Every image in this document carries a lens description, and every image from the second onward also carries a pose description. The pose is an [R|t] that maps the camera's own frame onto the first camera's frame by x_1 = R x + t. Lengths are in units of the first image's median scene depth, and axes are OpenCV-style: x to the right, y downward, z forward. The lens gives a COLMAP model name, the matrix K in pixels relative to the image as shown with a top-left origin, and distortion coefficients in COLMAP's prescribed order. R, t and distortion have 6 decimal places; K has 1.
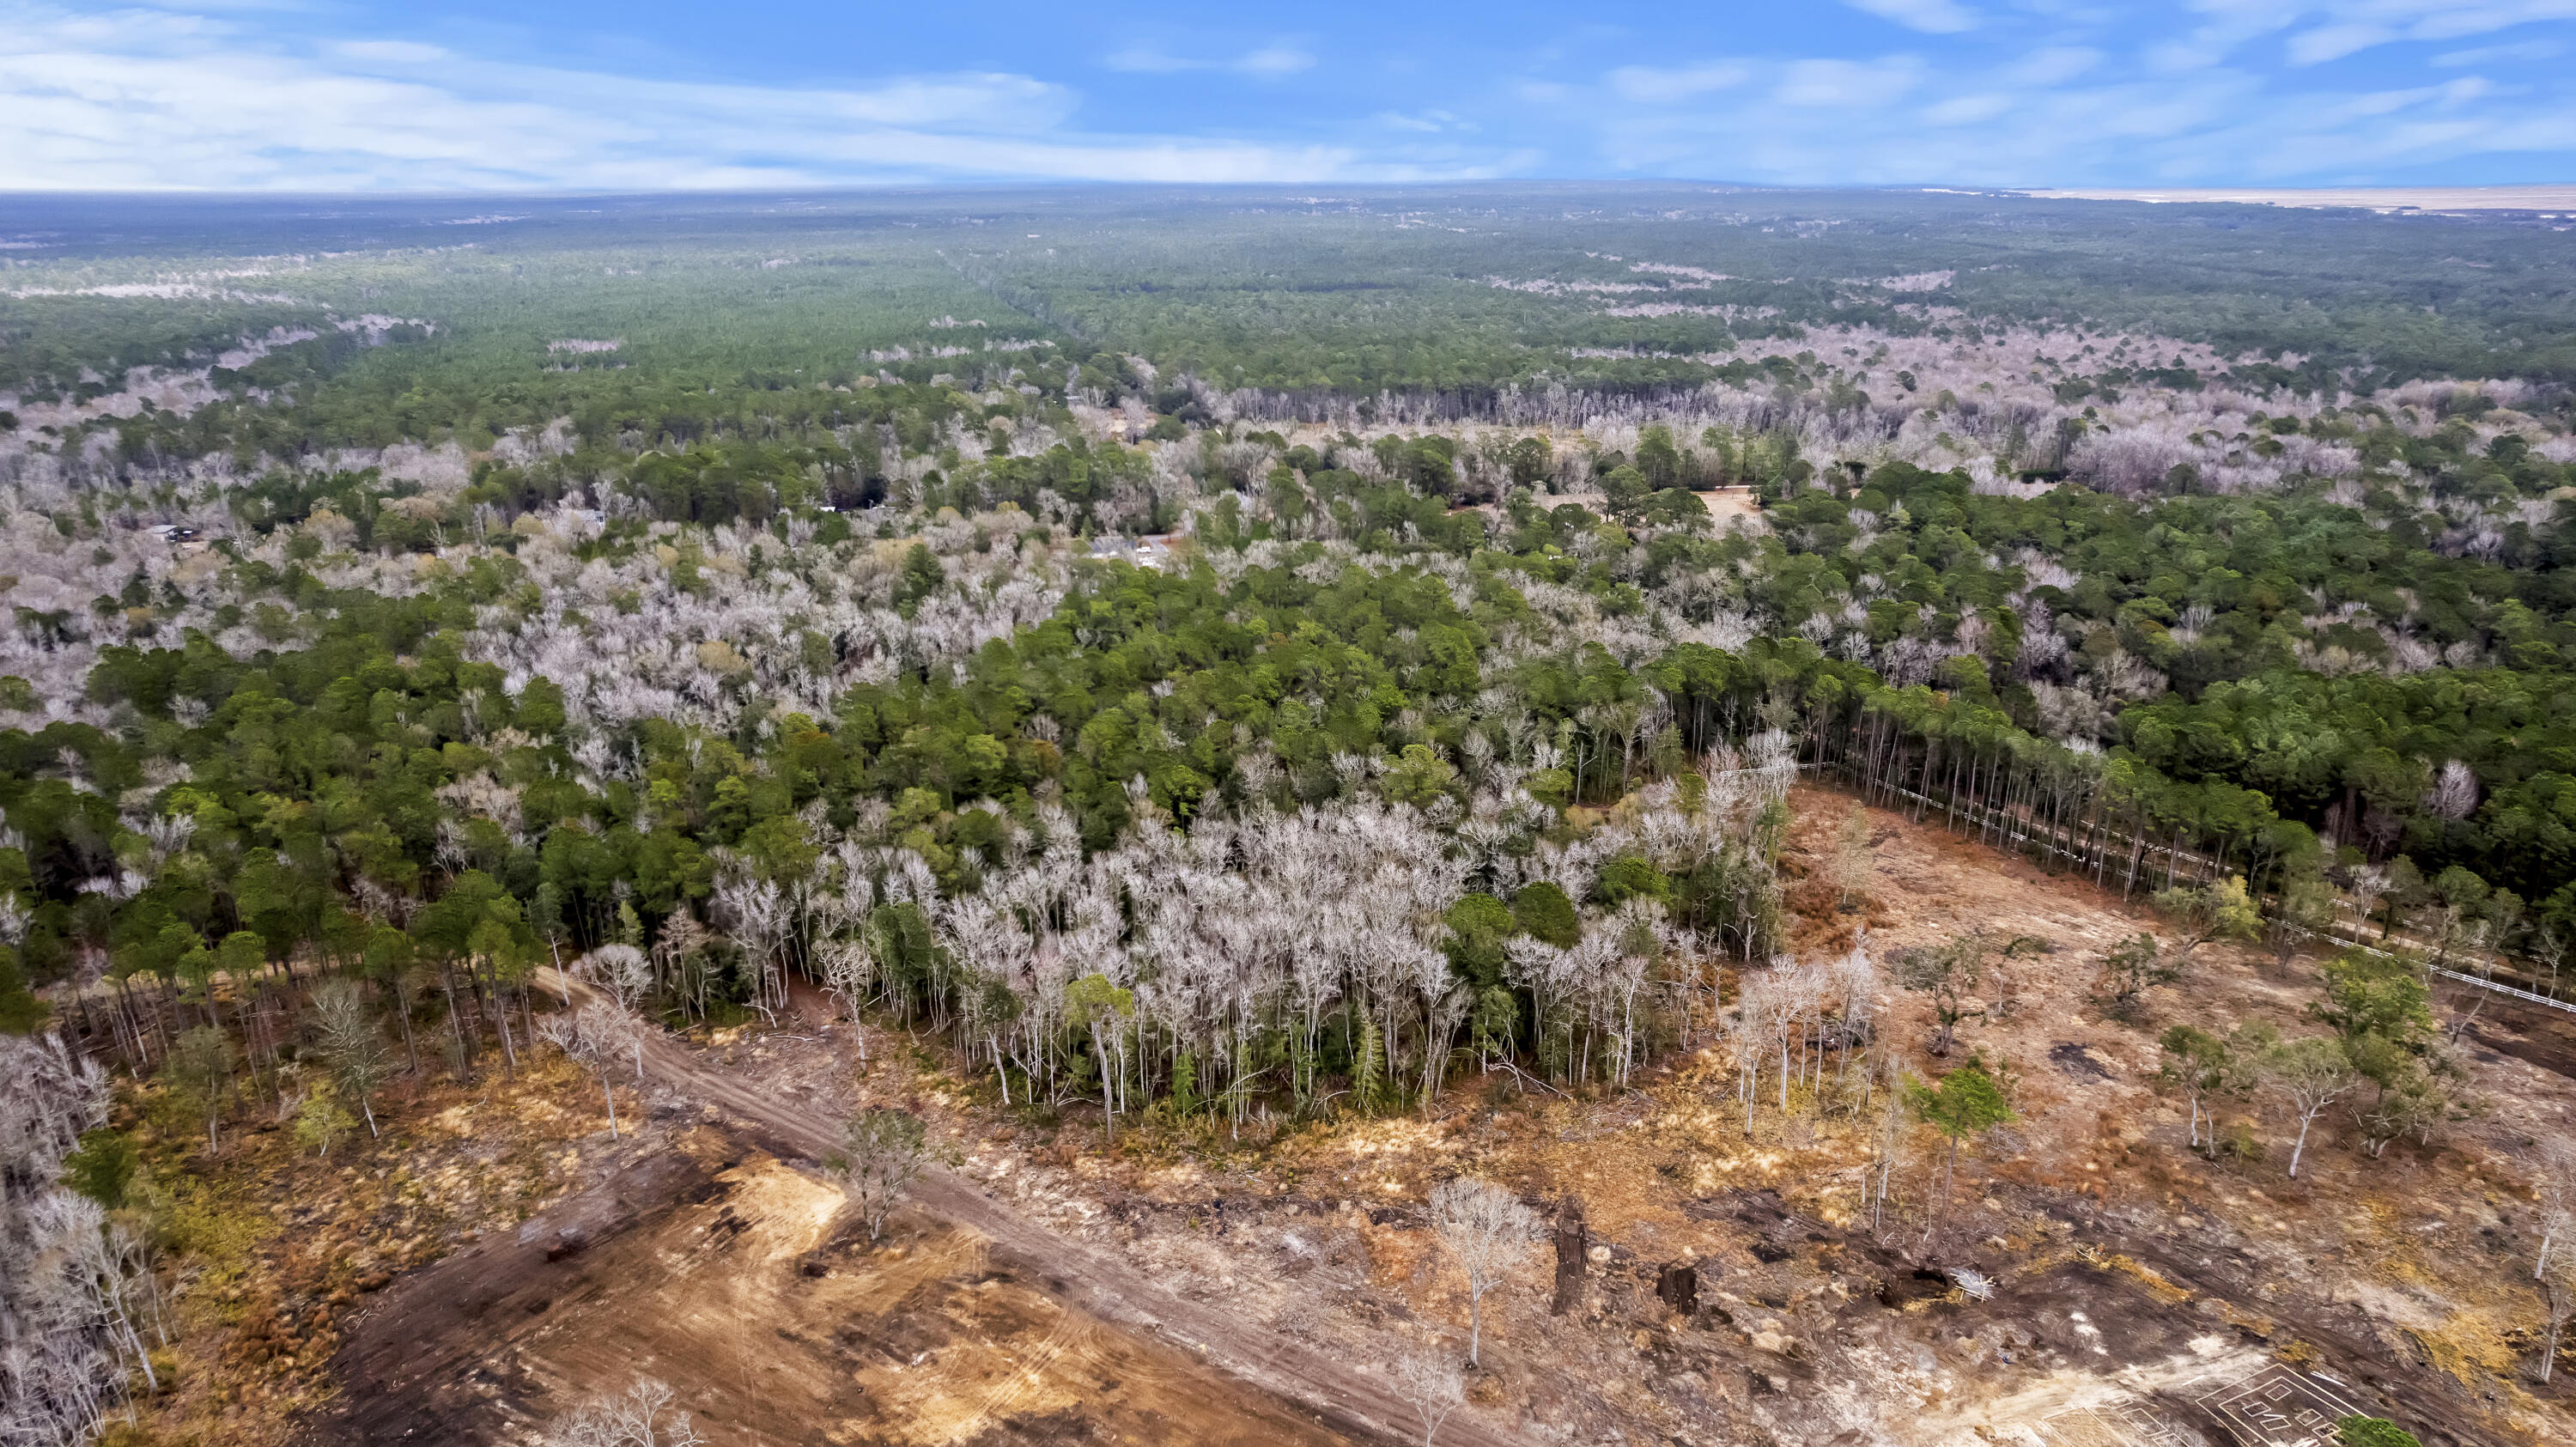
lens RADIAL K [[1639.8, 0, 1288.0], [0, 1639.8, 723.5], [0, 0, 1]] dist [-0.052779, 0.071087]
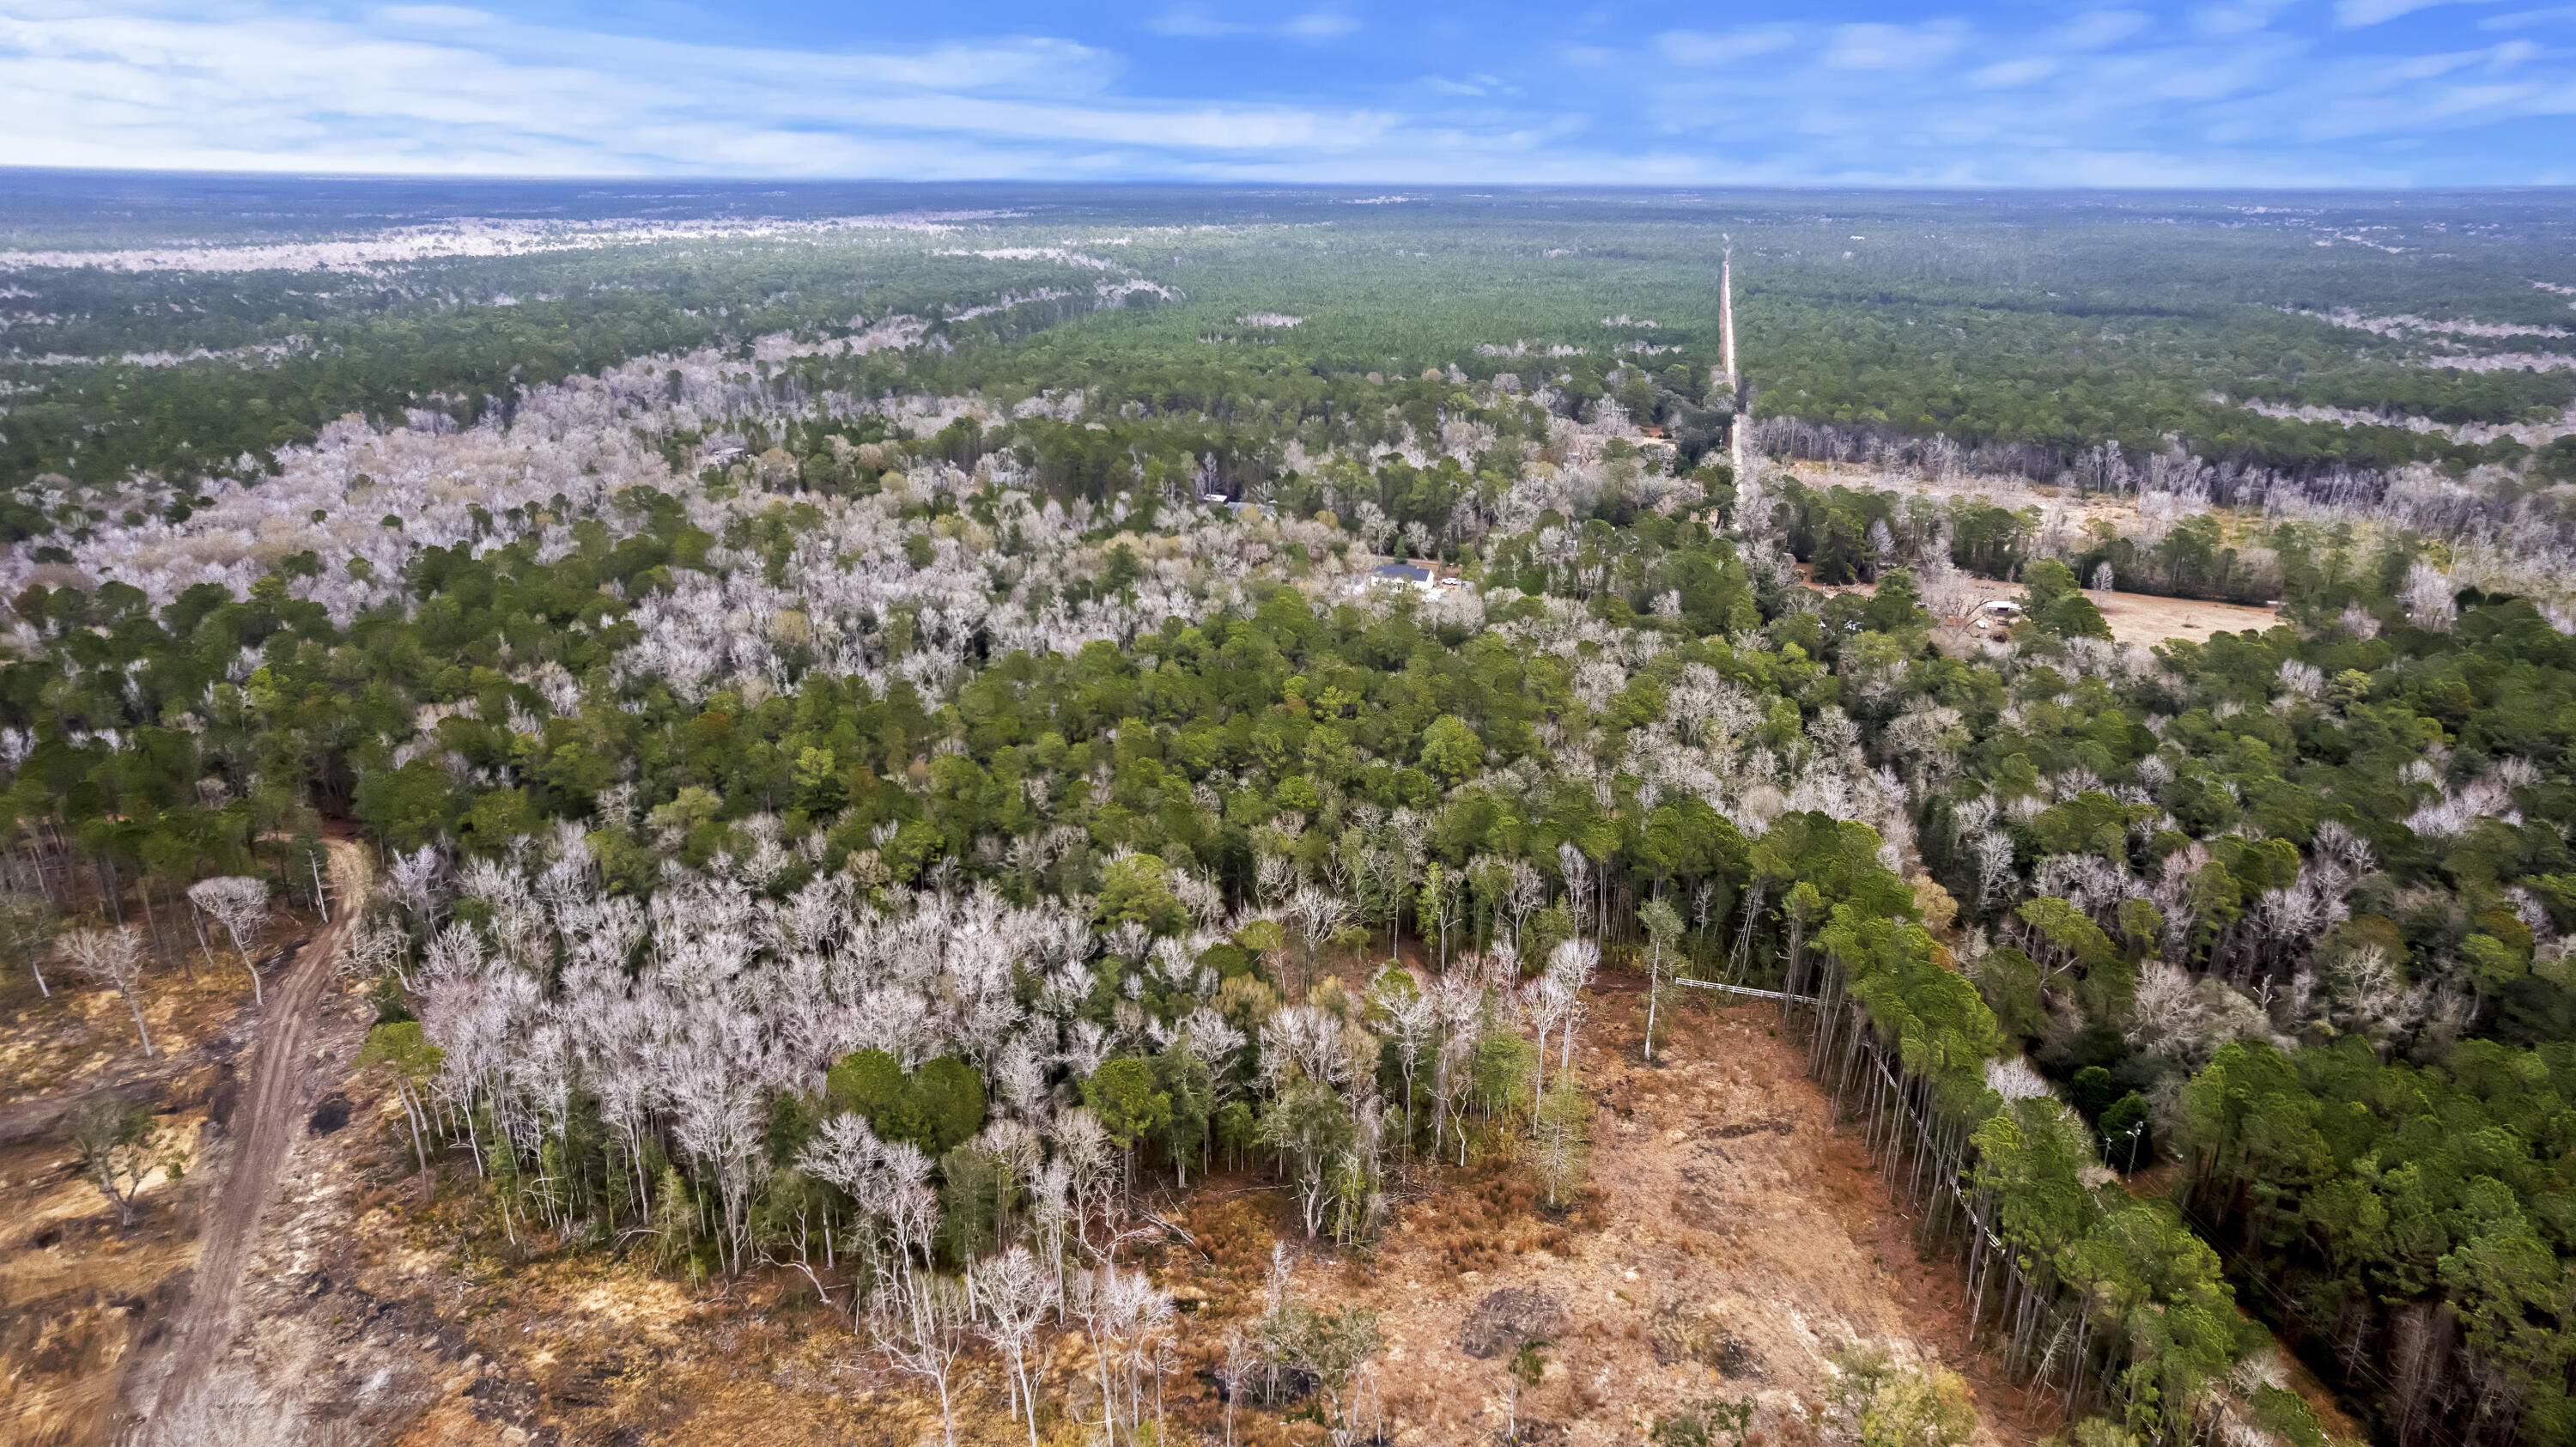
lens RADIAL K [[1639.8, 0, 1288.0], [0, 1639.8, 723.5], [0, 0, 1]] dist [-0.052779, 0.071087]
pose [[0.867142, 0.179679, -0.464521, 0.501769], [-0.177587, 0.982900, 0.048681, -0.104613], [0.465325, 0.040279, 0.884223, 0.284018]]
